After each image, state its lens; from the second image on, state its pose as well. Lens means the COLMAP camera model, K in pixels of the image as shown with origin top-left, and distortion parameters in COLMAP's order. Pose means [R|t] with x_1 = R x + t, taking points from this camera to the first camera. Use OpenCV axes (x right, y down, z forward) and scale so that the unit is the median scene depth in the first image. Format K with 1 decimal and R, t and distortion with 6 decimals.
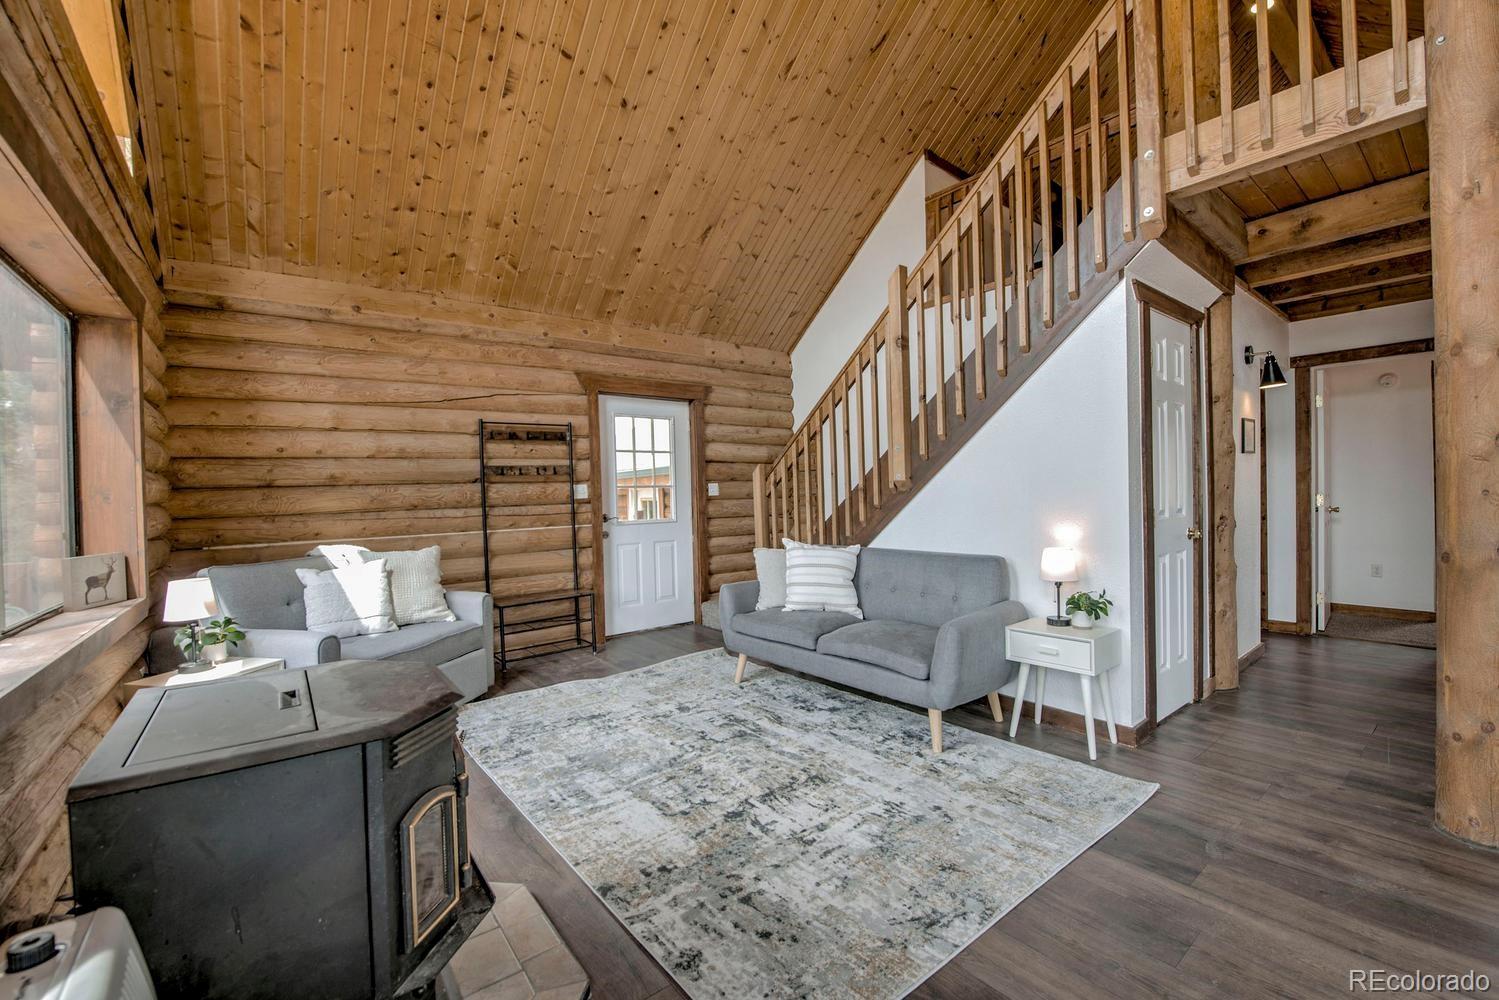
lens RADIAL K [[613.9, 0, 744.7], [0, 613.9, 503.9], [0, 0, 1]] dist [-0.018169, 0.000065]
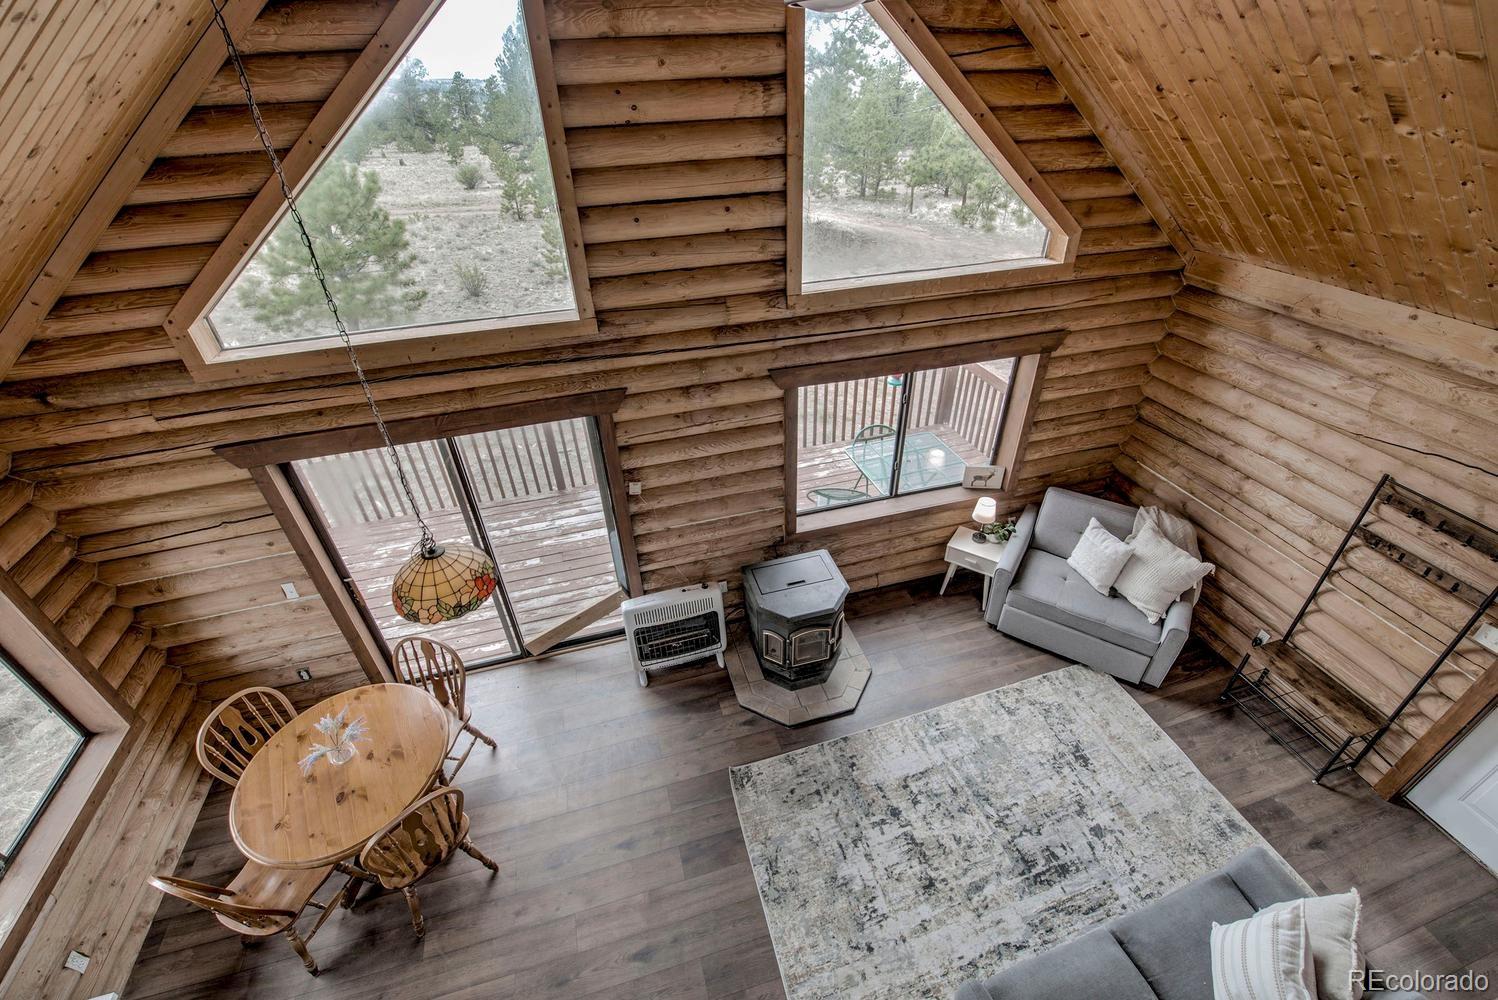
lens RADIAL K [[624.0, 0, 746.4], [0, 624.0, 500.7], [0, 0, 1]] dist [-0.013651, -0.003571]
pose [[-0.376304, 0.558621, -0.739146, 0.575504], [0.025795, 0.803794, 0.594348, -0.743855], [0.926137, 0.204590, -0.316881, 0.638308]]
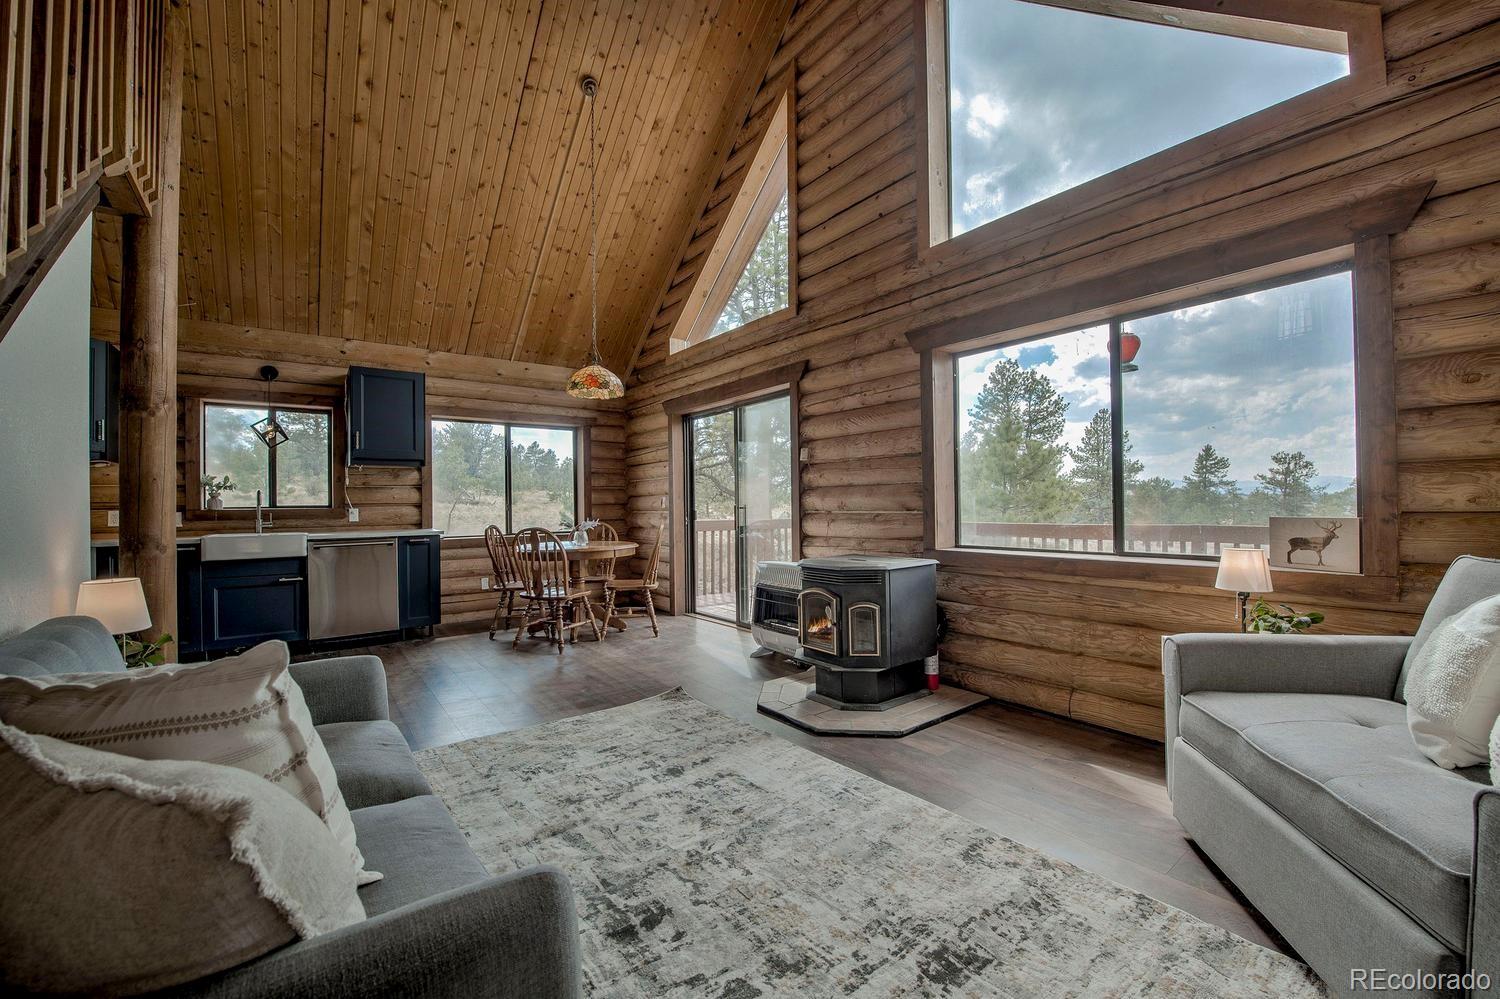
lens RADIAL K [[592.8, 0, 747.7], [0, 592.8, 503.9], [0, 0, 1]] dist [-0.014044, -0.004104]
pose [[-0.999122, 0.039145, 0.014921, -0.119181], [0.039337, 0.999144, 0.012807, 0.010790], [-0.014407, 0.013382, -0.999807, 1.331002]]
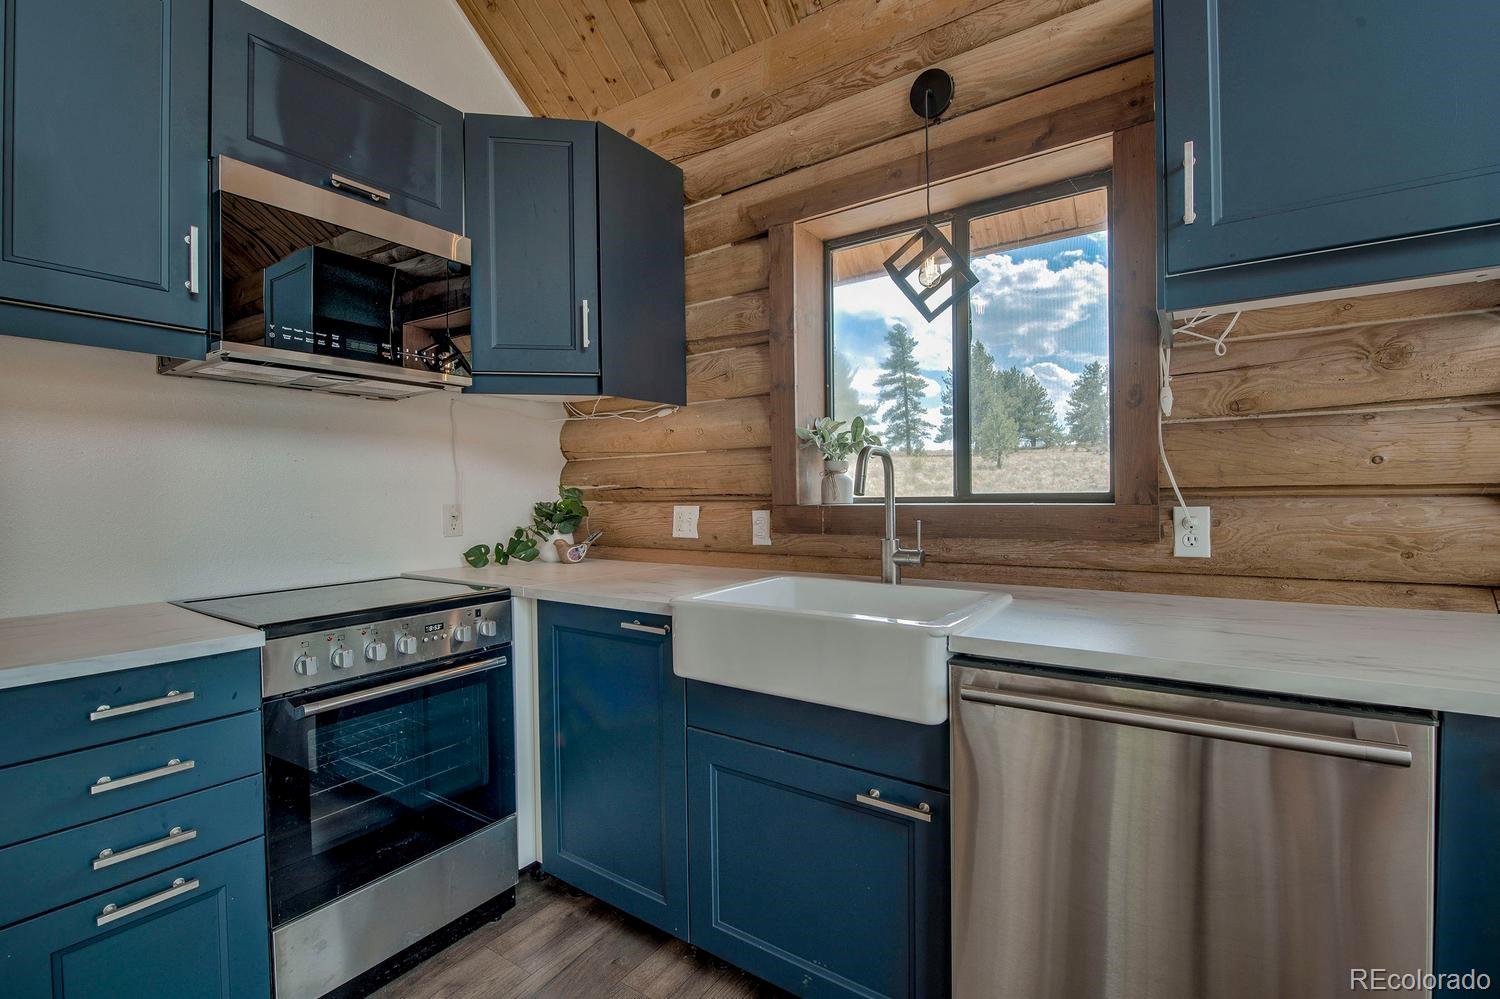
lens RADIAL K [[664.2, 0, 744.1], [0, 664.2, 499.5], [0, 0, 1]] dist [-0.013194, -0.000180]
pose [[-0.290133, 0.020555, 0.956766, 0.579531], [0.035317, 0.999318, -0.010759, -0.007837], [-0.956335, 0.030668, -0.290661, 0.250634]]
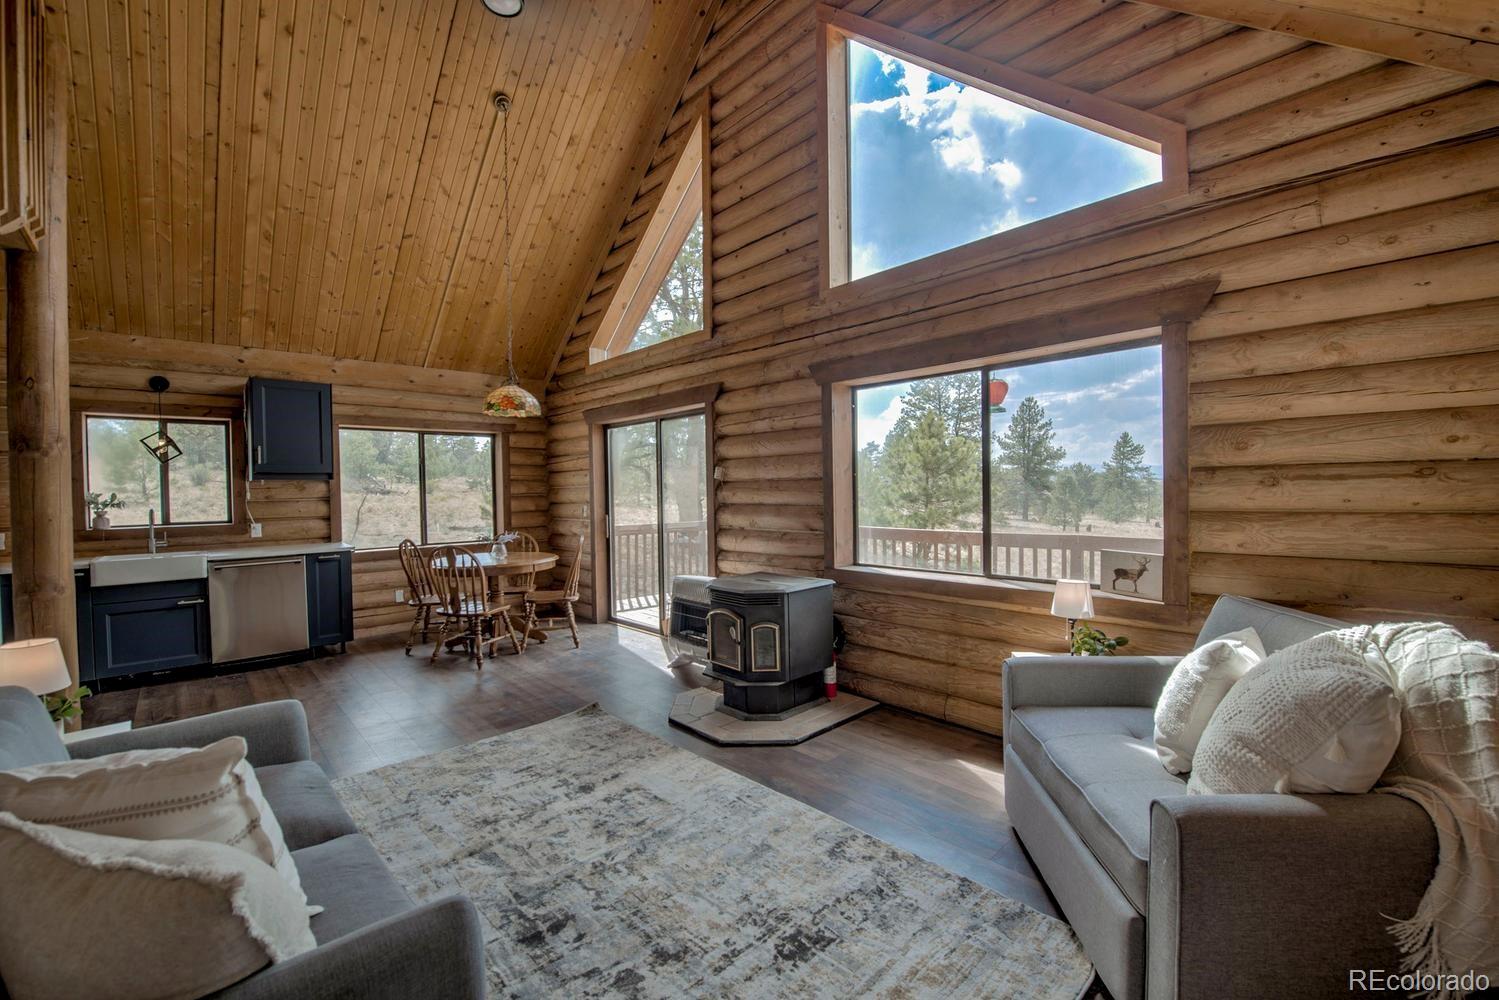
lens RADIAL K [[609.1, 0, 744.0], [0, 609.1, 502.6], [0, 0, 1]] dist [-0.014460, -0.002954]
pose [[-0.995372, 0.044174, -0.085338, -0.162546], [0.040905, 0.998375, 0.039679, -0.058934], [0.086952, 0.036005, -0.995562, 1.422770]]
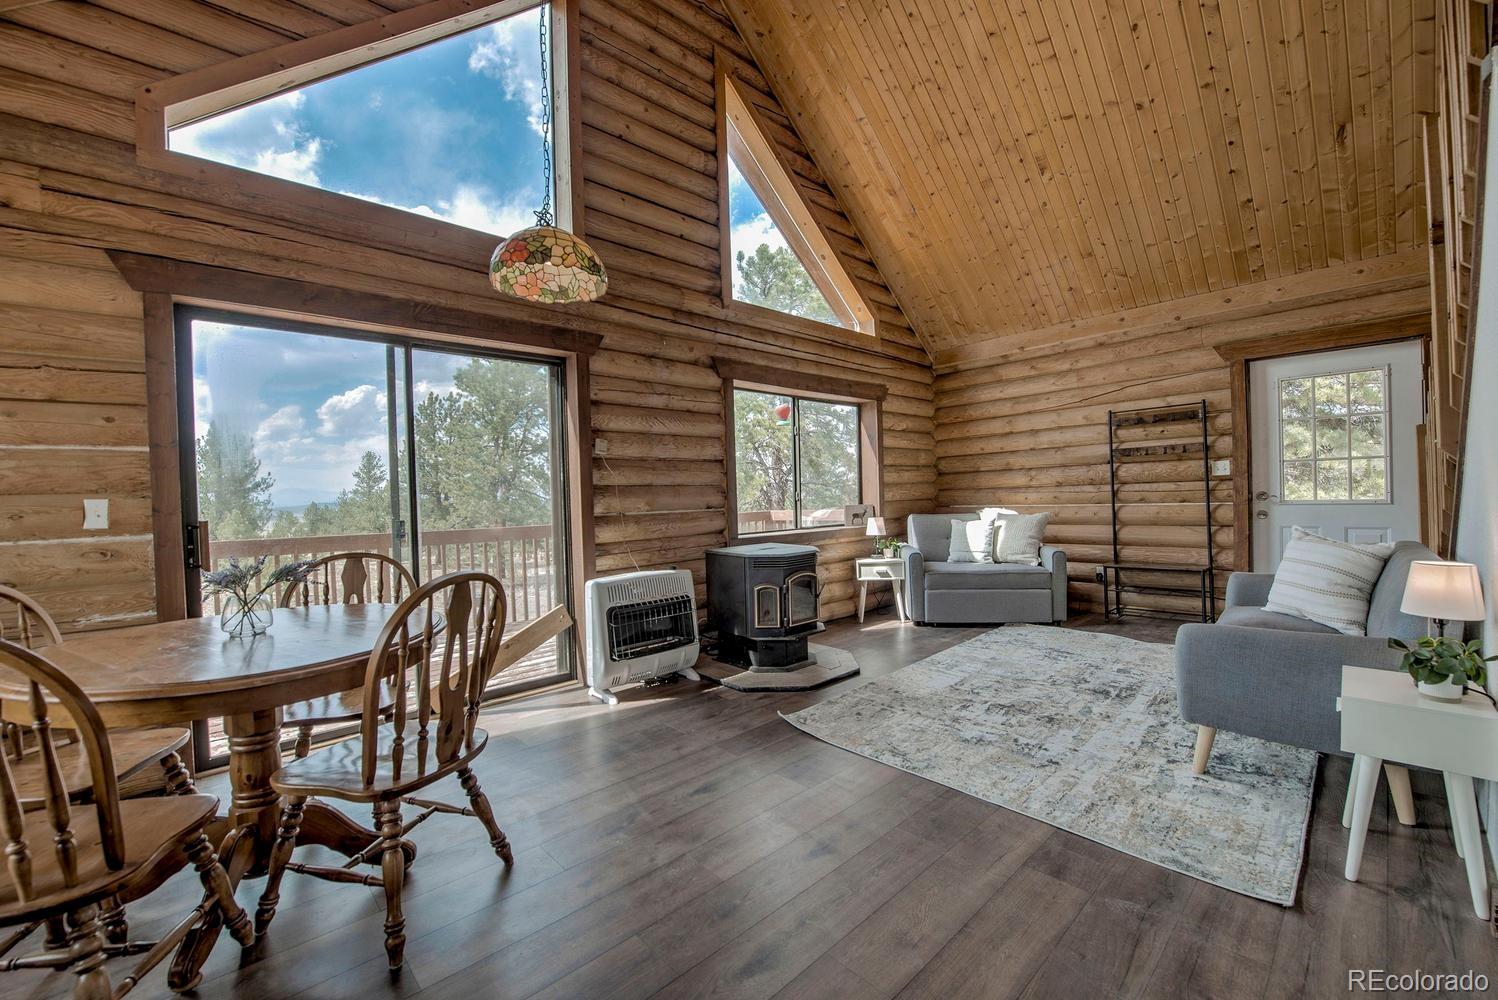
lens RADIAL K [[604.6, 0, 743.4], [0, 604.6, 501.4], [0, 0, 1]] dist [-0.015030, -0.002396]
pose [[0.082738, 0.034172, -0.995985, 0.869333], [0.009480, 0.999340, 0.035075, -0.011152], [0.996526, -0.012344, 0.082360, 0.231941]]
